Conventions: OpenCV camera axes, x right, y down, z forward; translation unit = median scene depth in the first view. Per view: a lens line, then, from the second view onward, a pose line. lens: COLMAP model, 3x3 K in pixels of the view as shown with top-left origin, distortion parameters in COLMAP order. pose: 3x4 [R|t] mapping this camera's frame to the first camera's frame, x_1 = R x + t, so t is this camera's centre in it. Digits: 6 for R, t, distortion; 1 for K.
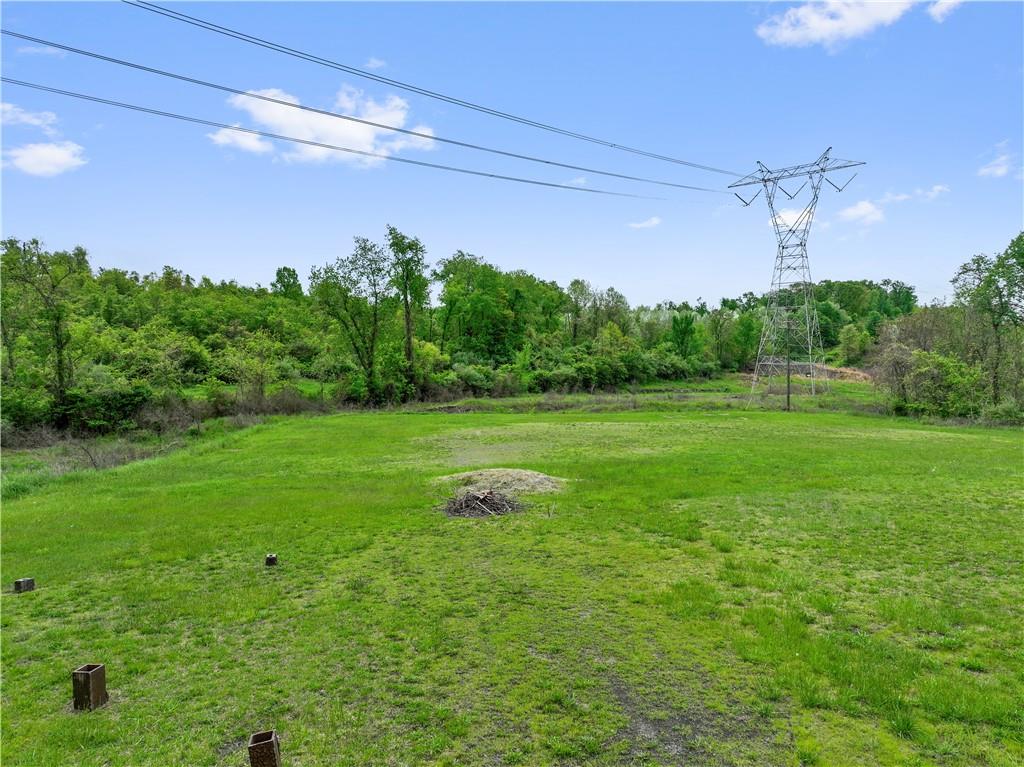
lens RADIAL K [[723.7, 0, 517.3], [0, 723.7, 377.6], [0, 0, 1]] dist [0.003252, 0.012141]
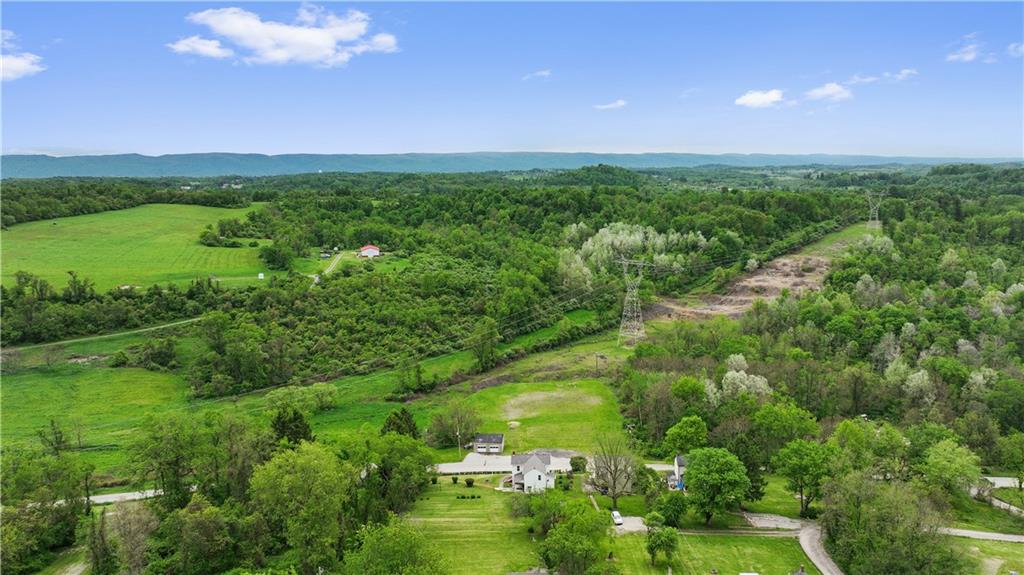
lens RADIAL K [[722.3, 0, 519.3], [0, 722.3, 286.9], [0, 0, 1]] dist [-0.008117, -0.000416]
pose [[0.998340, -0.009735, -0.056774, 0.115449], [0.018360, 0.987987, 0.153445, -0.585036], [0.054598, -0.154233, 0.986525, -1.543506]]
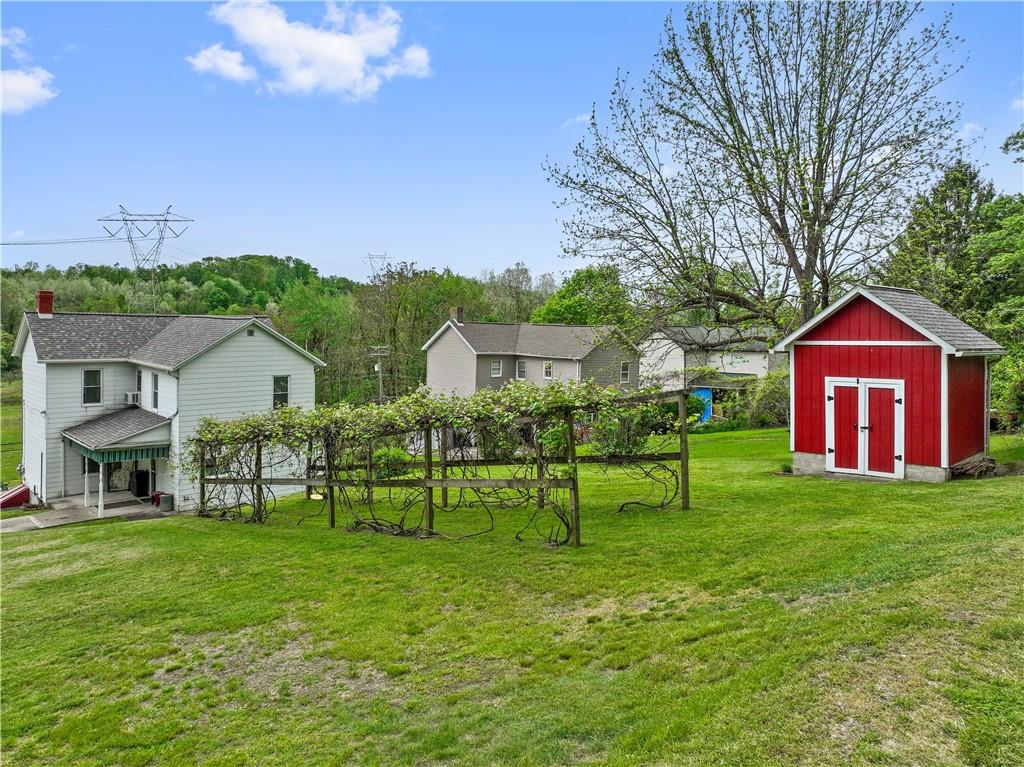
lens RADIAL K [[723.7, 0, 507.1], [0, 723.7, 346.9], [0, 0, 1]] dist [0.003252, 0.012141]
pose [[0.759474, -0.021904, 0.650168, -0.009390], [0.001615, 0.999493, 0.031786, -0.072854], [-0.650535, -0.023091, 0.759125, -0.521862]]
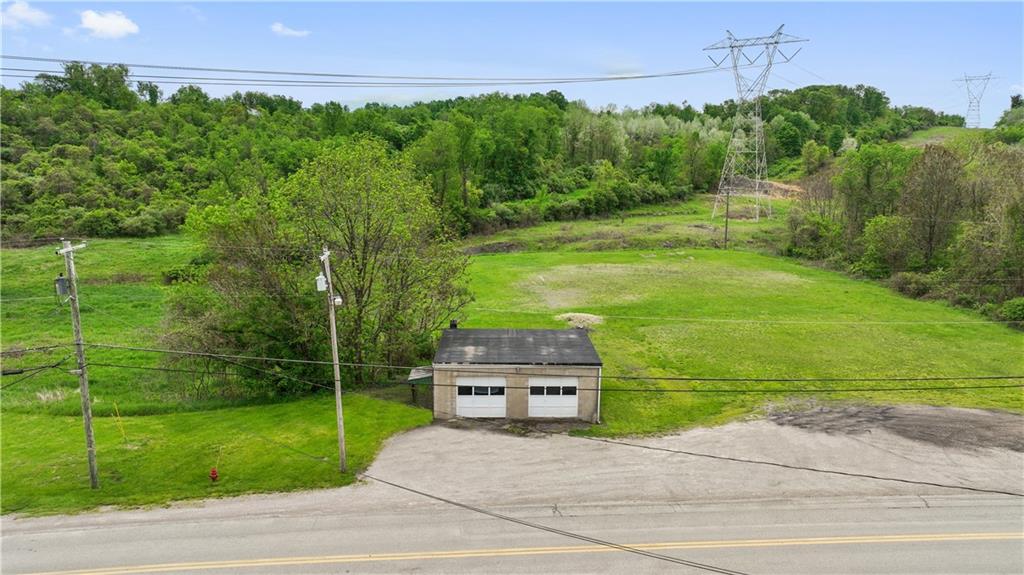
lens RADIAL K [[722.3, 0, 512.8], [0, 722.3, 287.7], [0, 0, 1]] dist [-0.008117, -0.000416]
pose [[0.999892, 0.000802, 0.014682, -0.053625], [-0.003336, 0.984844, 0.173410, -0.076431], [-0.014320, -0.173440, 0.984740, -0.289089]]
